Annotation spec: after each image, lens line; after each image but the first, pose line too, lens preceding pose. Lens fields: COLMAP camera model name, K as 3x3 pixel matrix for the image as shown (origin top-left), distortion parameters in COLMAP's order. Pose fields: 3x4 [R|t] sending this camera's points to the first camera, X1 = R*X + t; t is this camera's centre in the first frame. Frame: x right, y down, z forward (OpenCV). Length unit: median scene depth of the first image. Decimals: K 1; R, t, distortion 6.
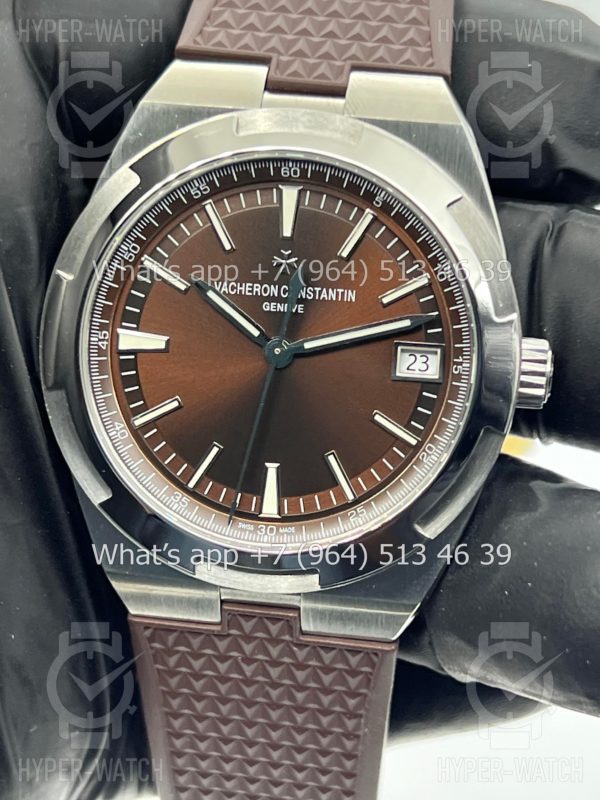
lens RADIAL K [[1890.7, 0, 300.0], [0, 1890.7, 400.0], [0, 0, 1]] dist [0.249426, -0.084839]
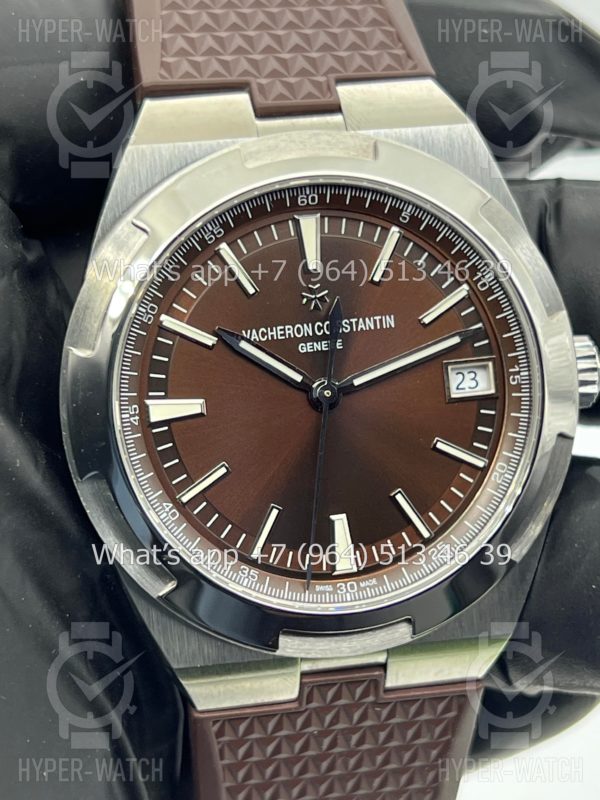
lens RADIAL K [[1890.7, 0, 300.0], [0, 1890.7, 400.0], [0, 0, 1]] dist [0.249426, -0.084839]
pose [[0.948474, -0.172371, 0.265868, -0.267107], [0.176342, 0.984287, 0.009050, -0.033054], [-0.263250, 0.038300, 0.963967, 0.115859]]
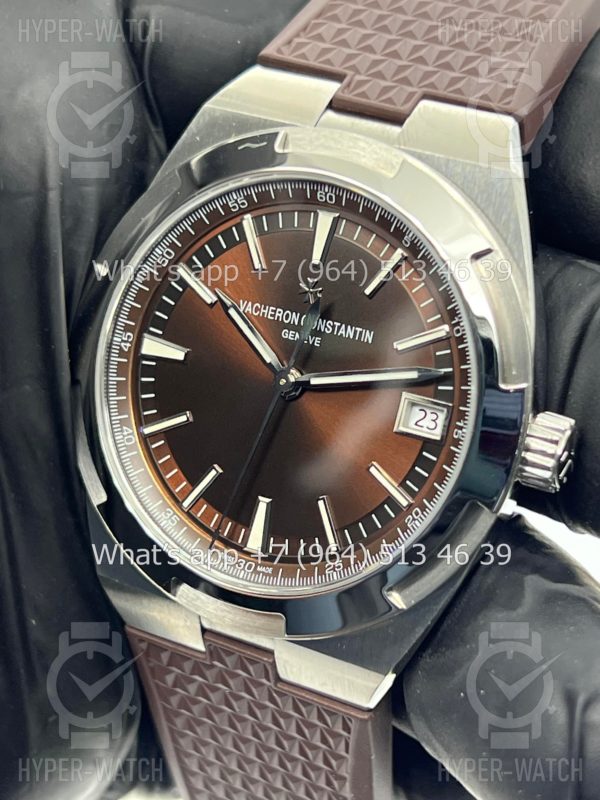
lens RADIAL K [[1890.7, 0, 300.0], [0, 1890.7, 400.0], [0, 0, 1]] dist [0.249426, -0.084839]
pose [[0.933938, 0.167785, -0.315609, 0.293985], [-0.166955, 0.985512, 0.029876, -0.046199], [0.316049, 0.024790, 0.948419, 0.102662]]
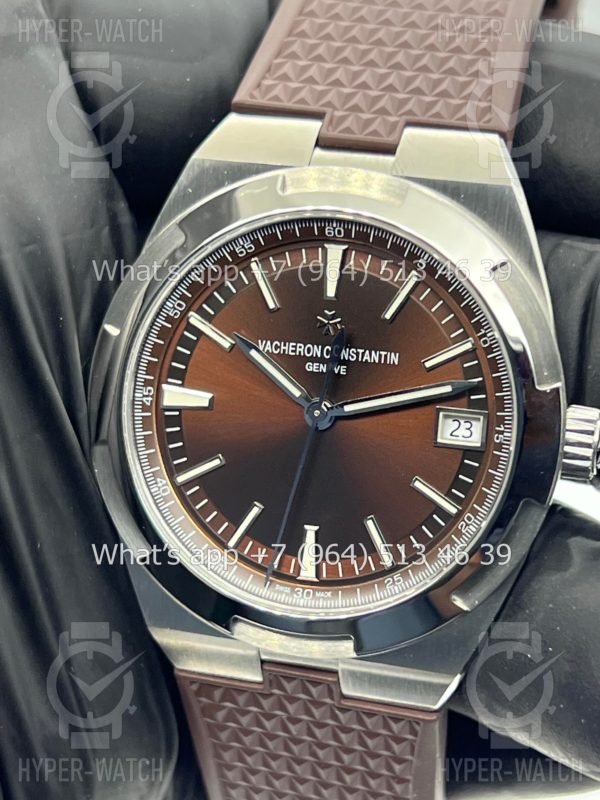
lens RADIAL K [[1890.7, 0, 300.0], [0, 1890.7, 400.0], [0, 0, 1]] dist [0.249426, -0.084839]
pose [[0.988998, 0.028357, -0.145185, 0.120823], [-0.025507, 0.999444, 0.021454, -0.053087], [0.145713, -0.017515, 0.989172, 0.024760]]
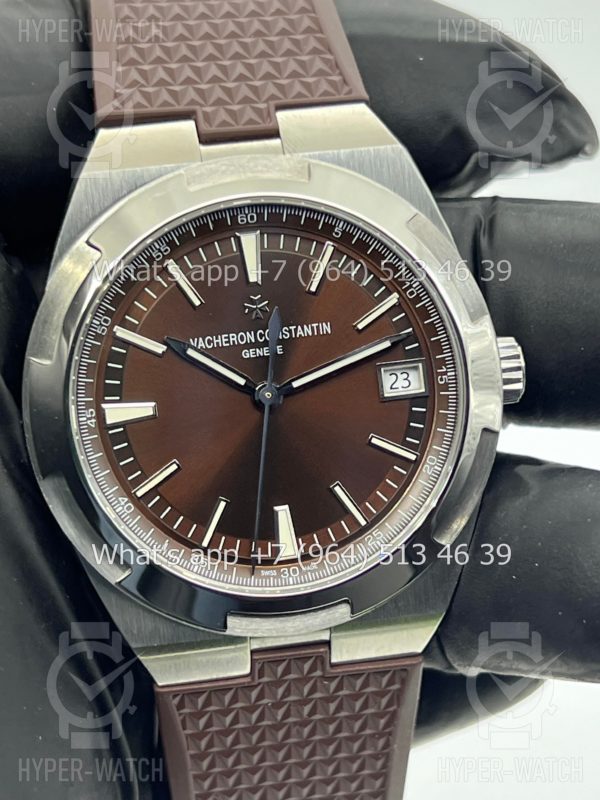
lens RADIAL K [[1890.7, 0, 300.0], [0, 1890.7, 400.0], [0, 0, 1]] dist [0.249426, -0.084839]
pose [[0.957792, -0.191035, 0.214802, -0.210262], [0.192740, 0.981161, 0.013178, -0.033068], [-0.213273, 0.028779, 0.976569, 0.014114]]
